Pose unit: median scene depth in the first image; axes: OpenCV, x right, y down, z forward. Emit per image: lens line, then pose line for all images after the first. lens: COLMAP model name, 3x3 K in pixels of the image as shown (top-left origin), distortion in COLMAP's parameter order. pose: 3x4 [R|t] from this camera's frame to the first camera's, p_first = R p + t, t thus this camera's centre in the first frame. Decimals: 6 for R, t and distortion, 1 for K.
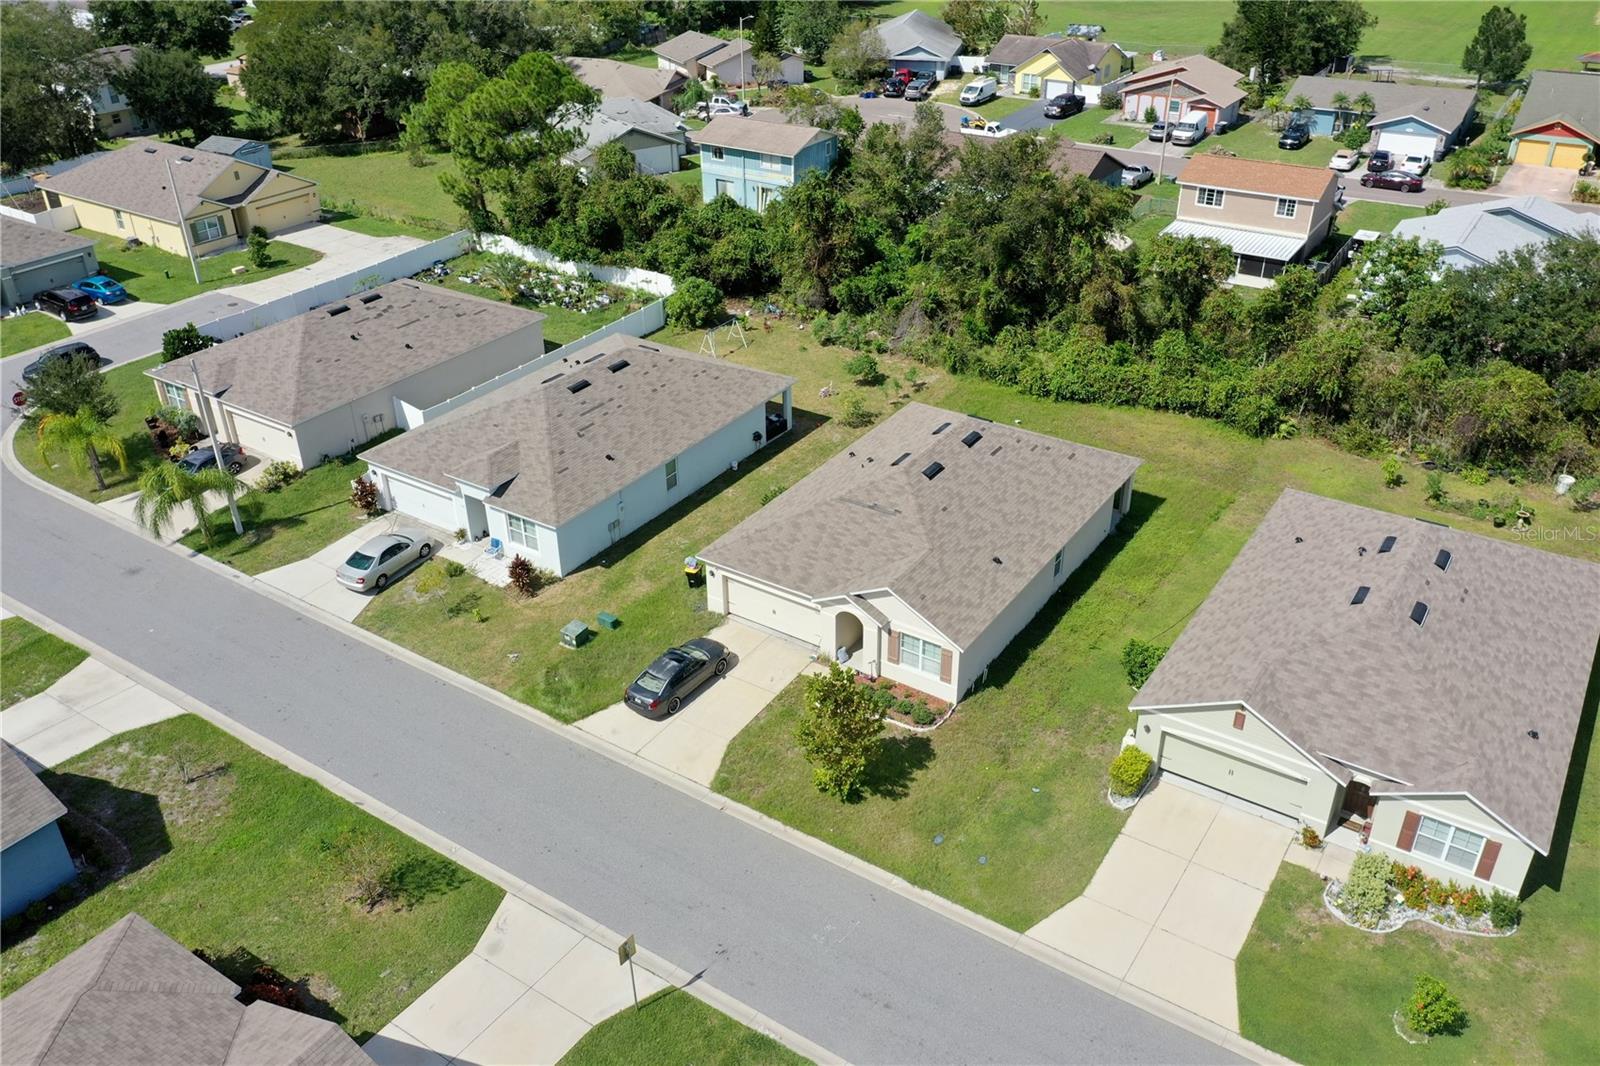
lens RADIAL K [[1296.7, 0, 799.3], [0, 1296.7, 528.2], [0, 0, 1]] dist [0.008832, 0.011863]
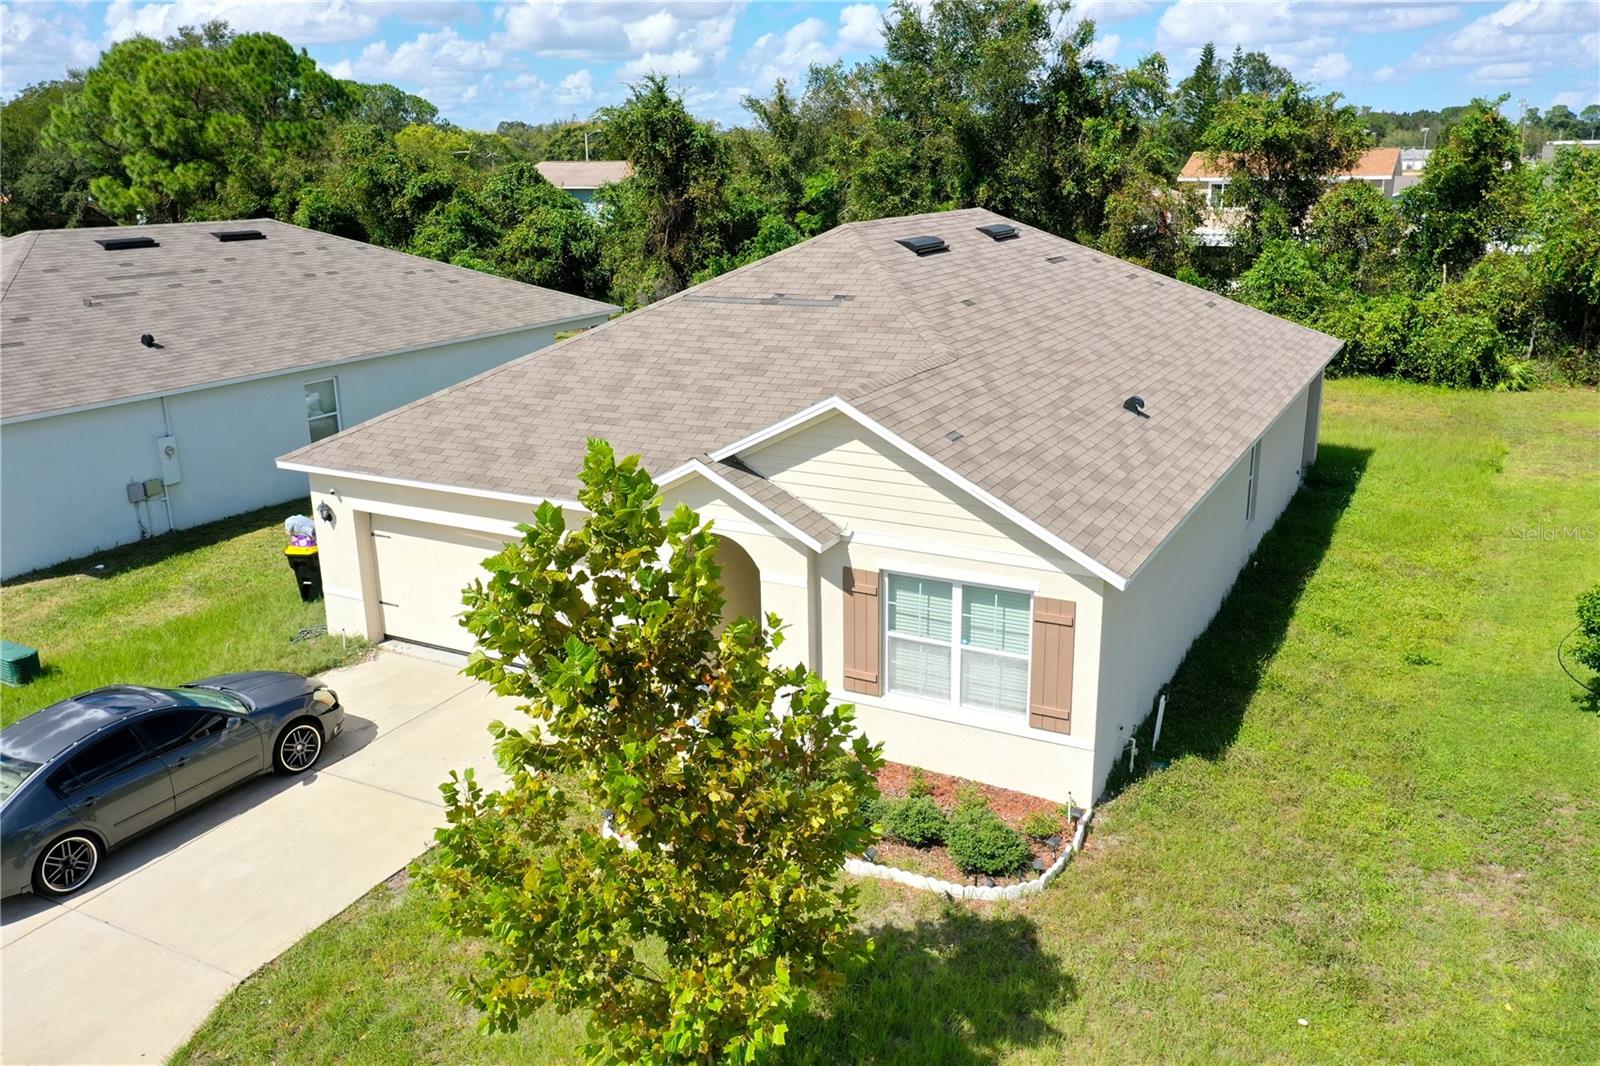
lens RADIAL K [[1296.7, 0, 803.3], [0, 1296.7, 541.2], [0, 0, 1]] dist [0.008832, 0.011863]
pose [[0.995589, -0.030486, 0.088735, 0.030175], [0.049476, 0.974146, -0.220434, 0.126393], [-0.079721, 0.223852, 0.971357, 0.648147]]
